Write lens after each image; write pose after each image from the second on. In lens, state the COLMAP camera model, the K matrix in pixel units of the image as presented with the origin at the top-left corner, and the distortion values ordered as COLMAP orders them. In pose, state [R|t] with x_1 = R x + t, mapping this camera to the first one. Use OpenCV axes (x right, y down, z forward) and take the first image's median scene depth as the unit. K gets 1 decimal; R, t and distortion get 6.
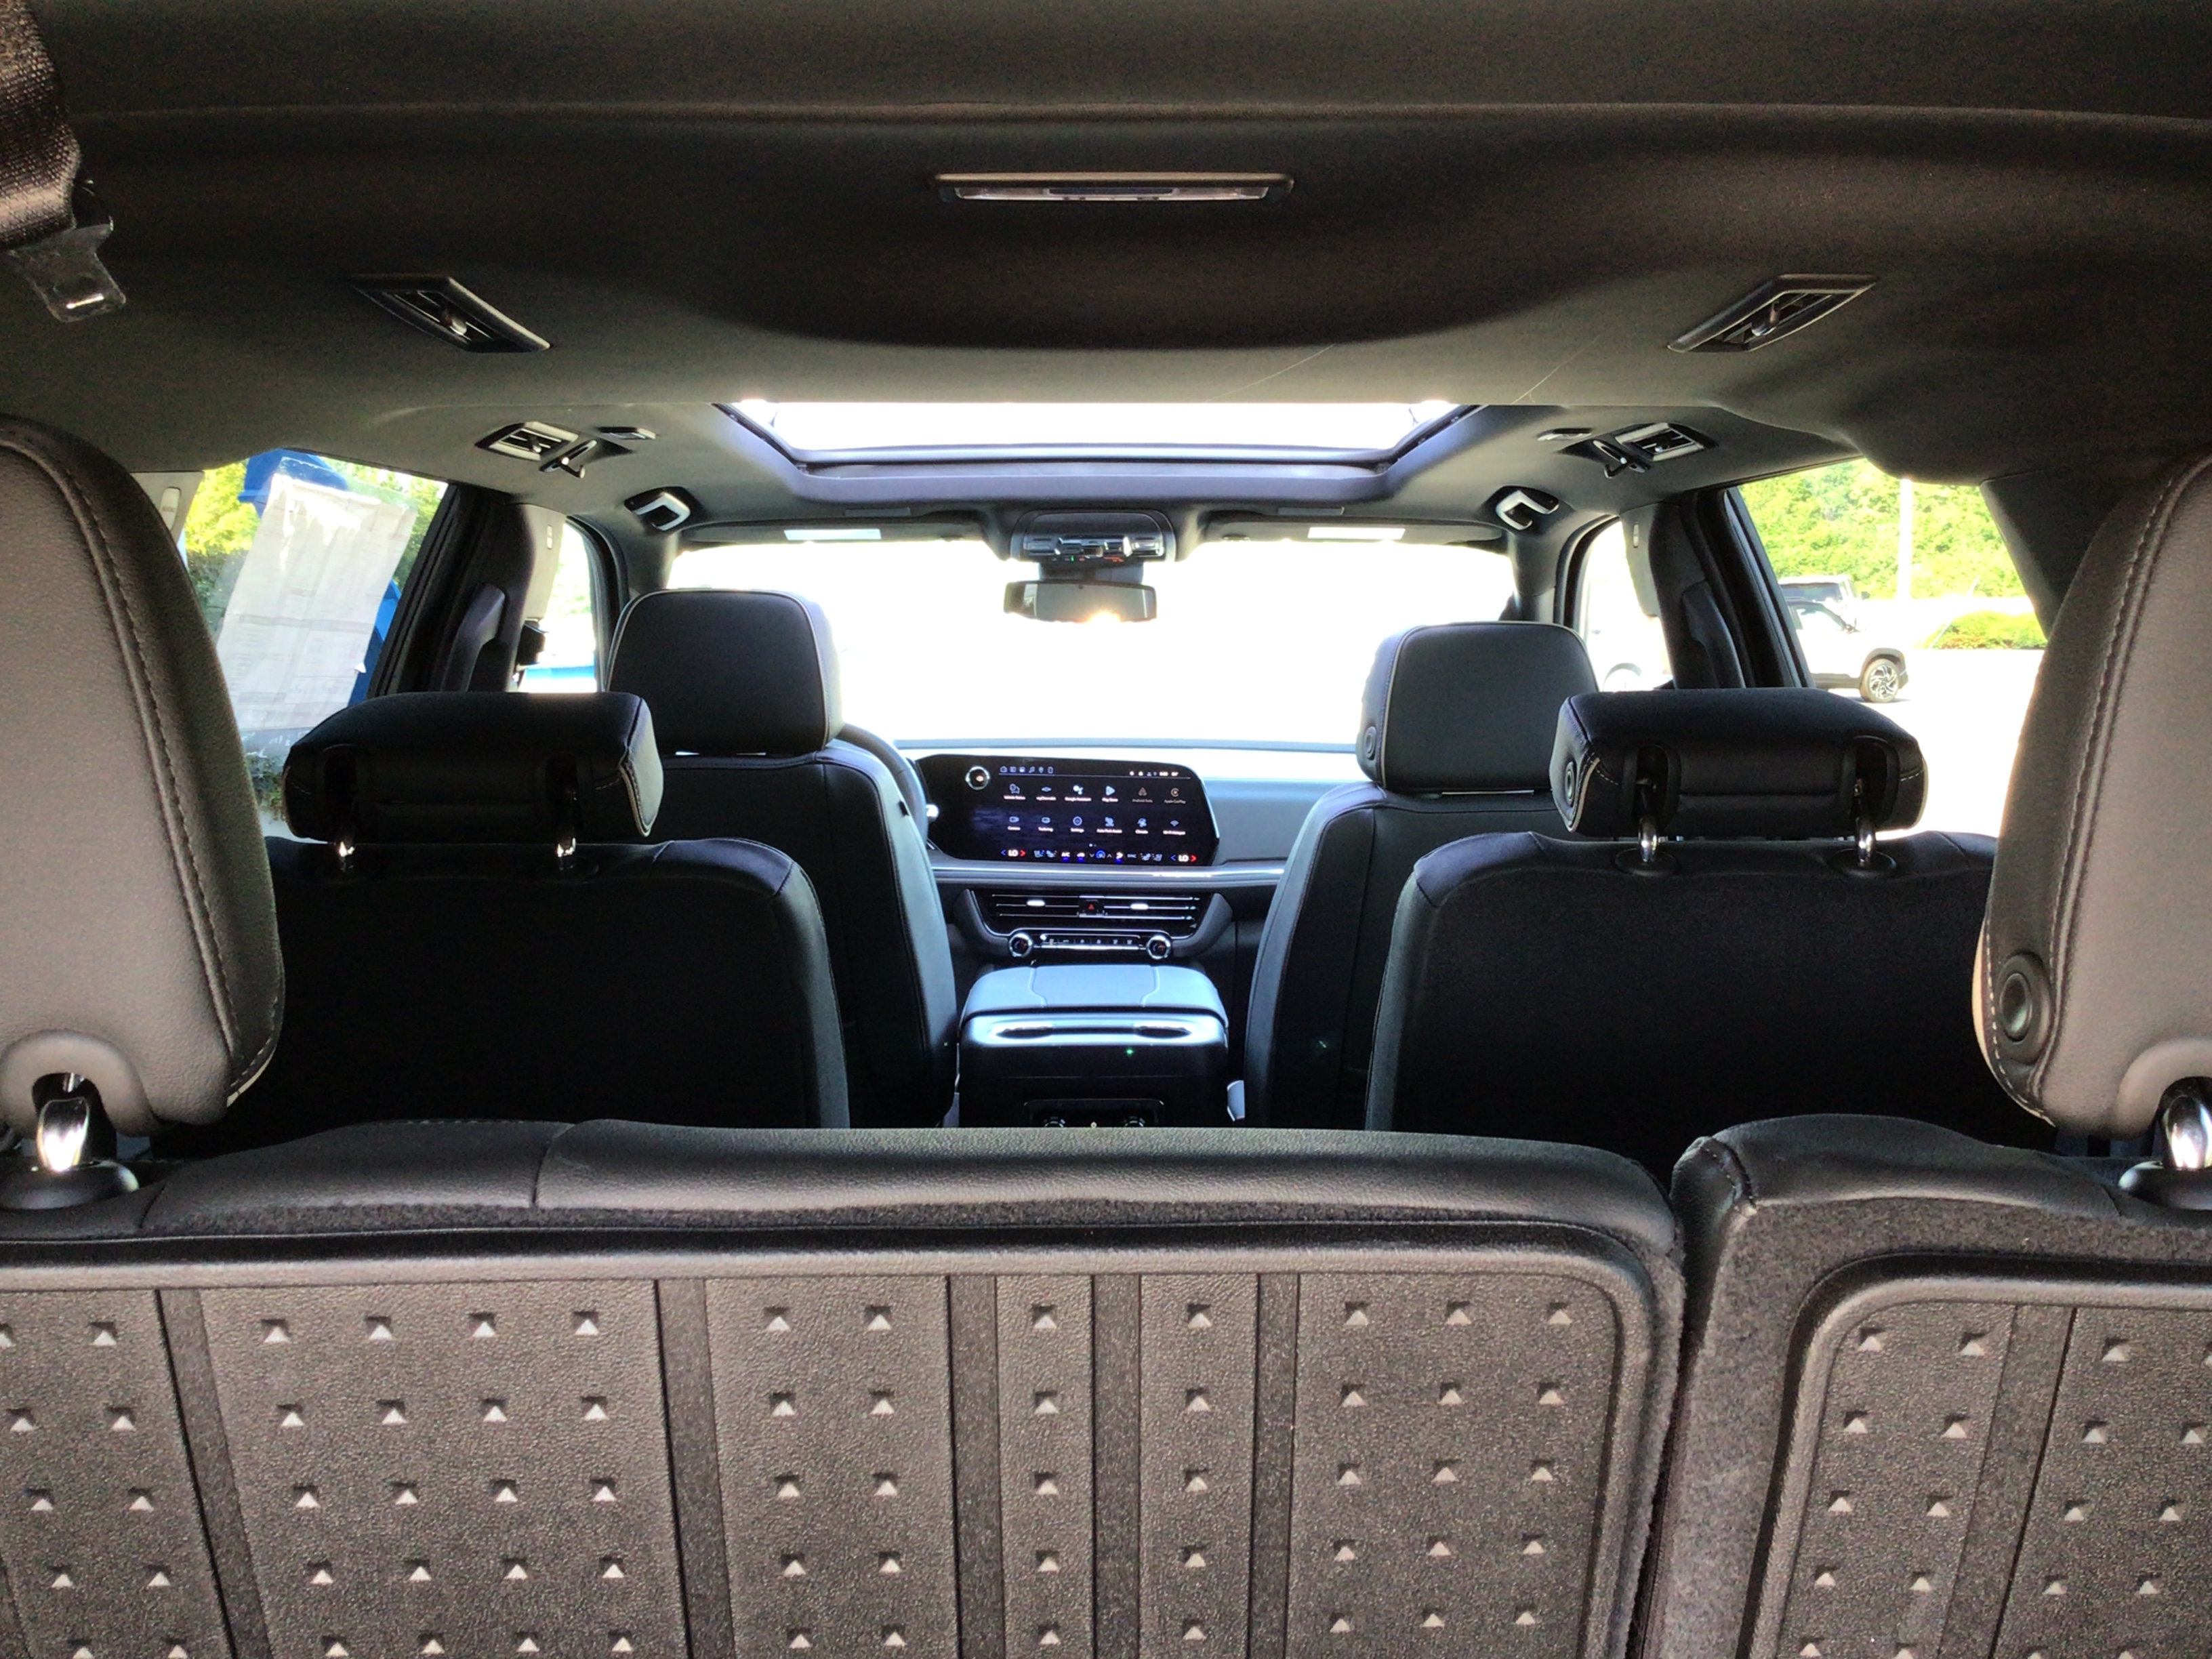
lens RADIAL K [[2028.5, 0, 1095.7], [0, 2028.5, 826.7], [0, 0, 1]] dist [0.063175, 0.000000]
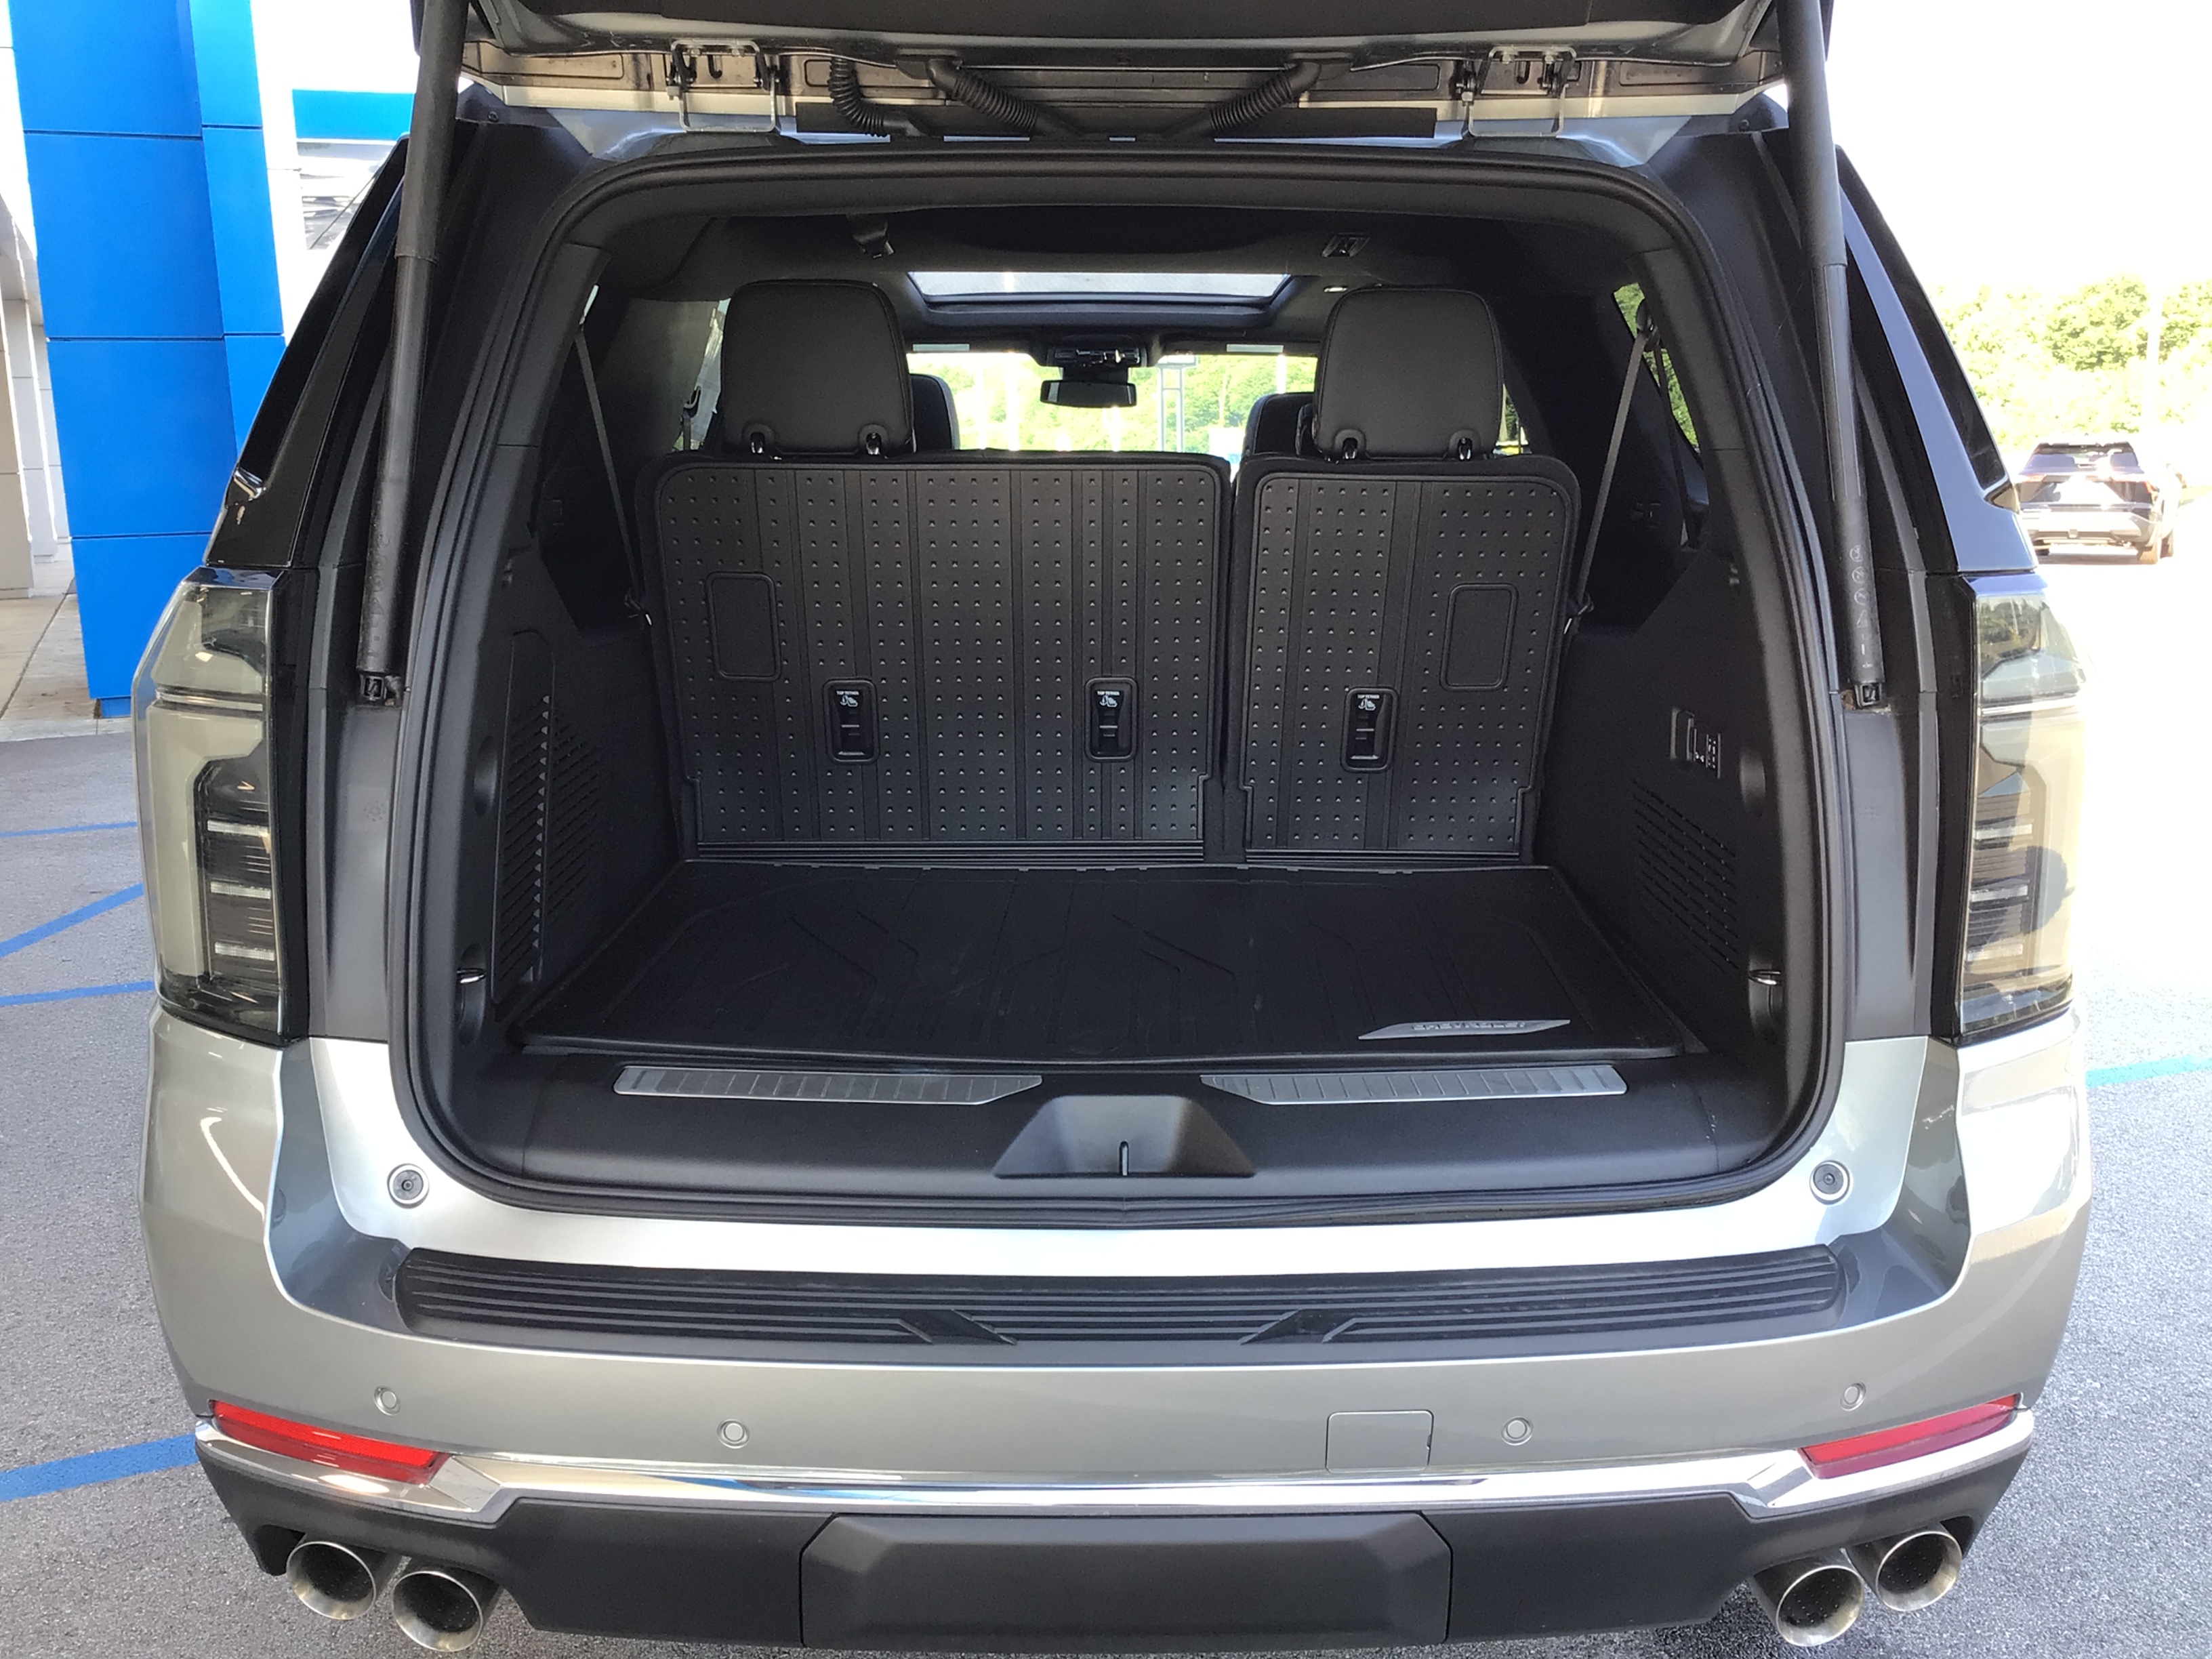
lens RADIAL K [[2028.5, 0, 1106.3], [0, 2028.5, 833.8], [0, 0, 1]] dist [0.063175, 0.000000]
pose [[0.999969, 0.003431, 0.007123, -0.004129], [-0.003932, 0.997419, 0.071692, 0.122910], [-0.006859, -0.071718, 0.997401, -0.641485]]
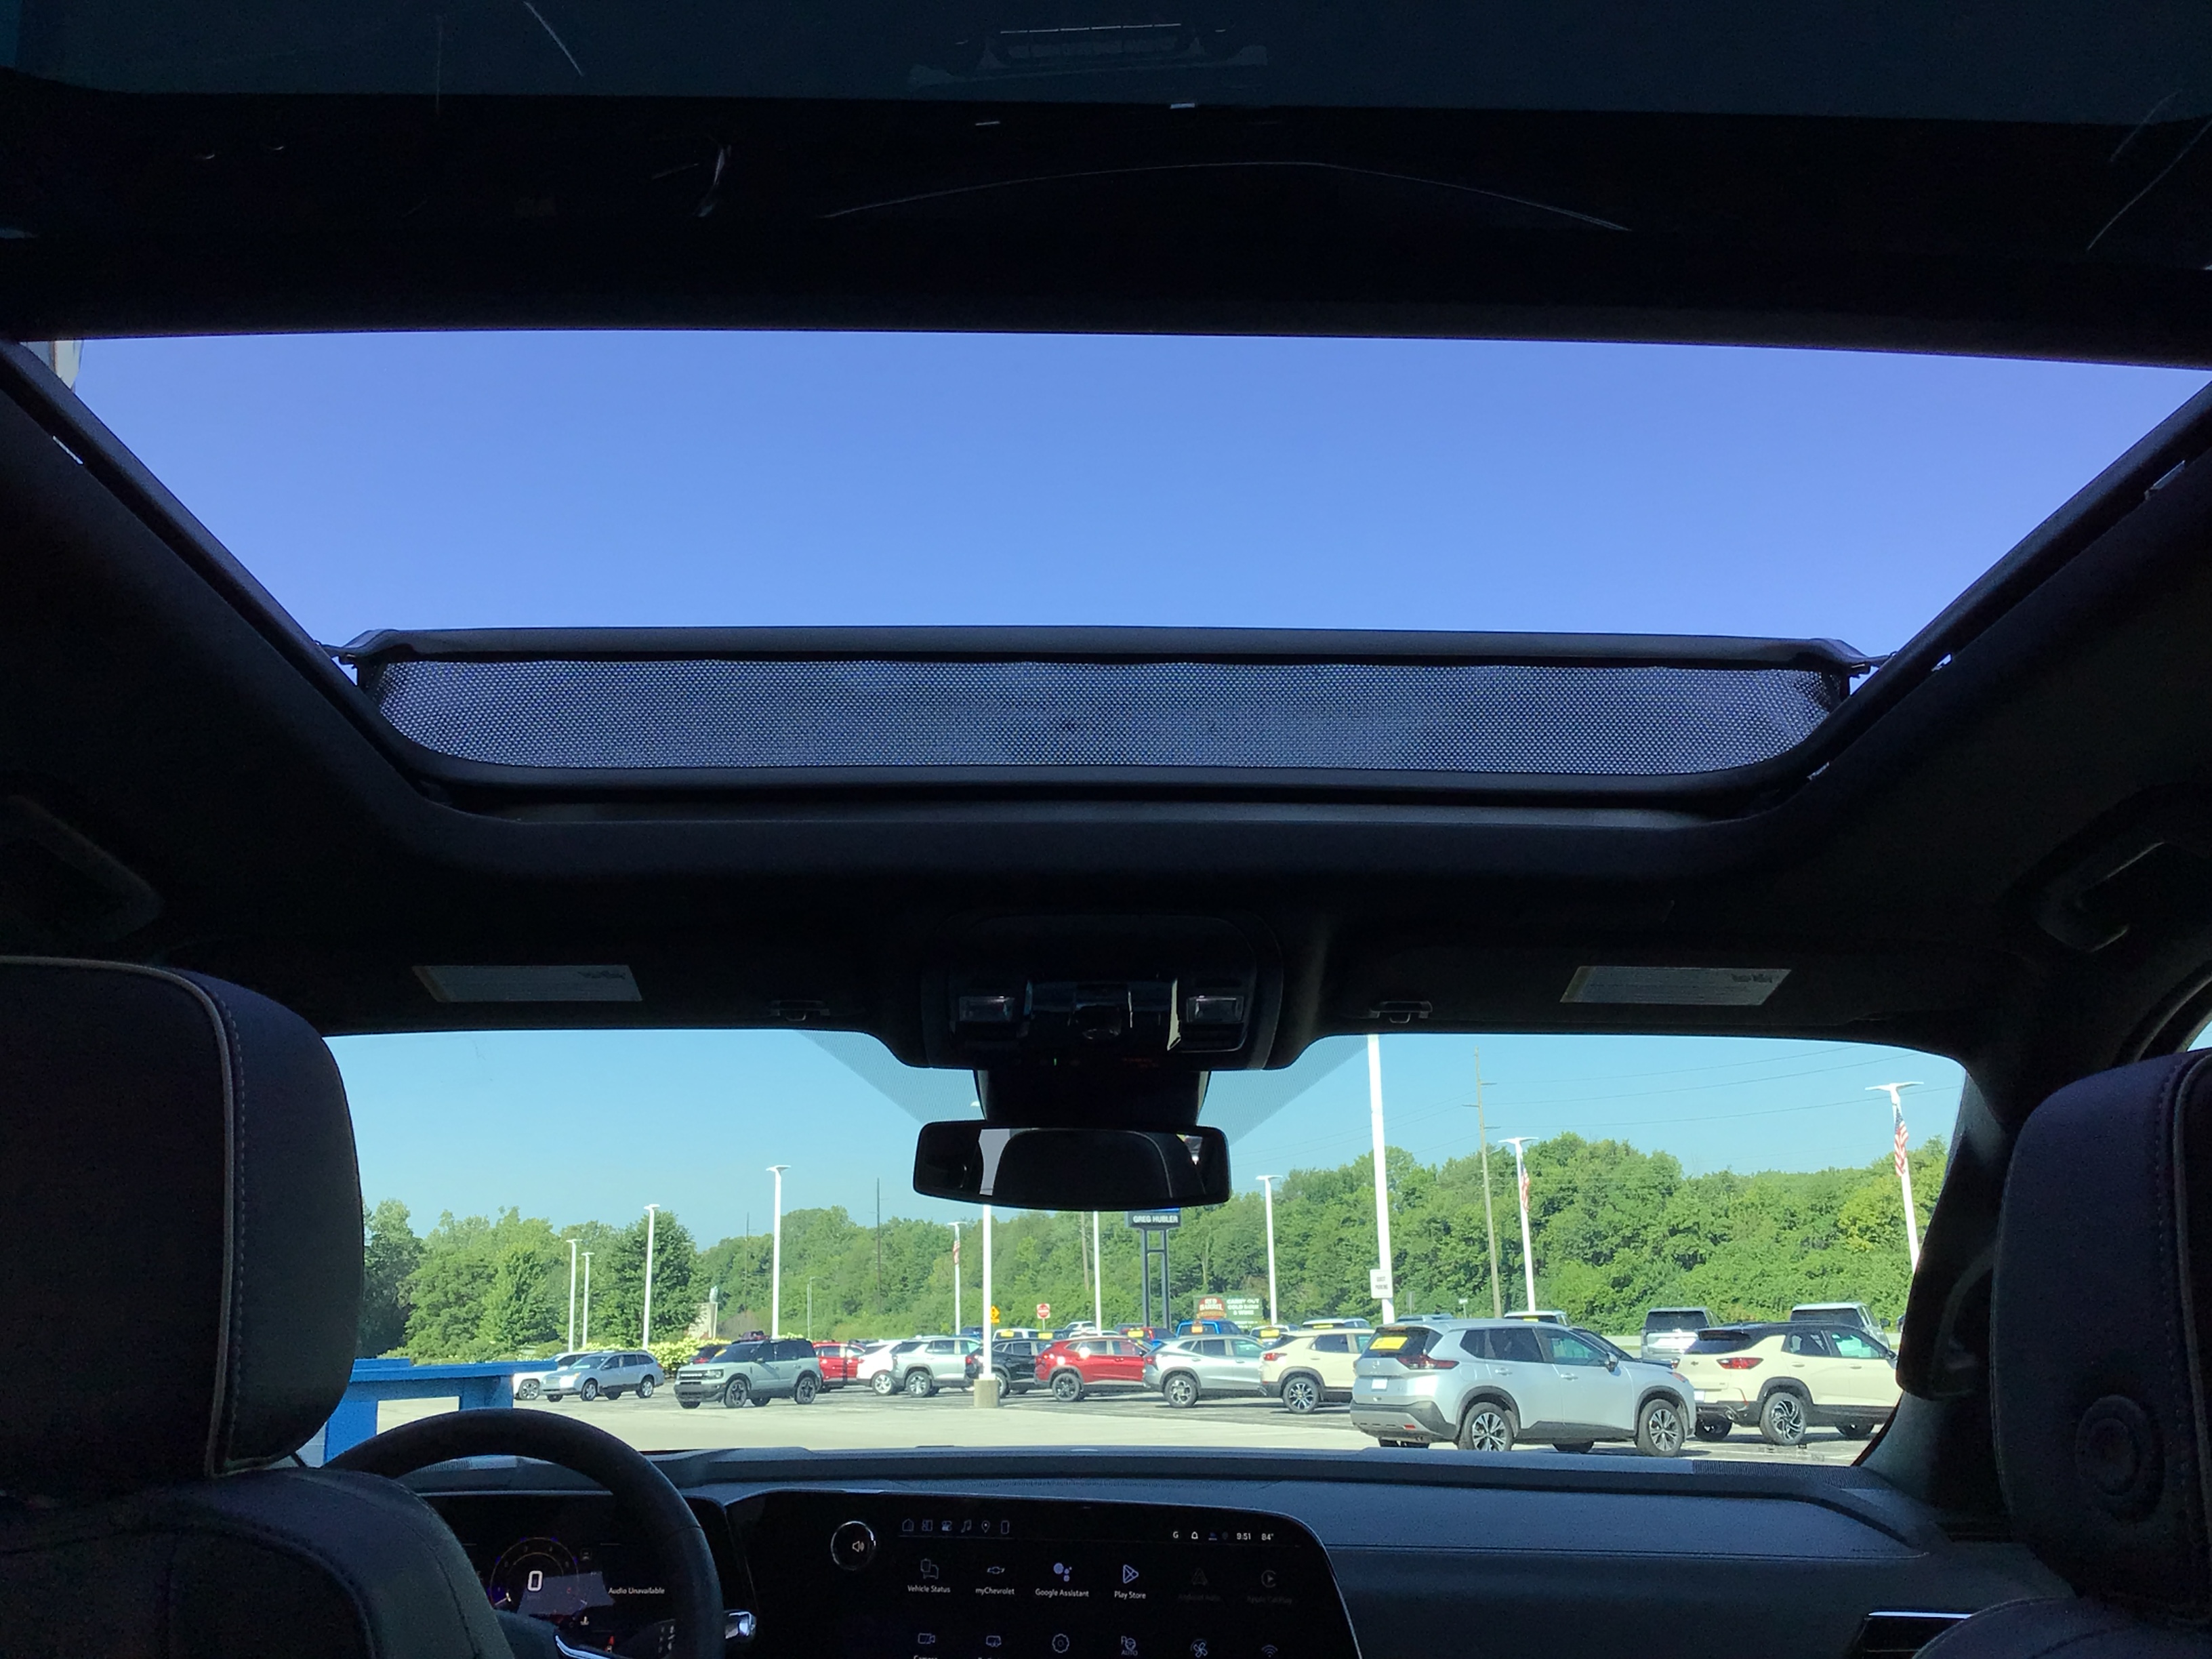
lens RADIAL K [[2028.5, 0, 1098.0], [0, 2028.5, 834.2], [0, 0, 1]] dist [0.063175, 0.000000]
pose [[0.999908, 0.009346, 0.009841, -0.006938], [-0.005442, 0.940391, -0.340052, -0.018411], [-0.012433, 0.339968, 0.940355, 0.509613]]
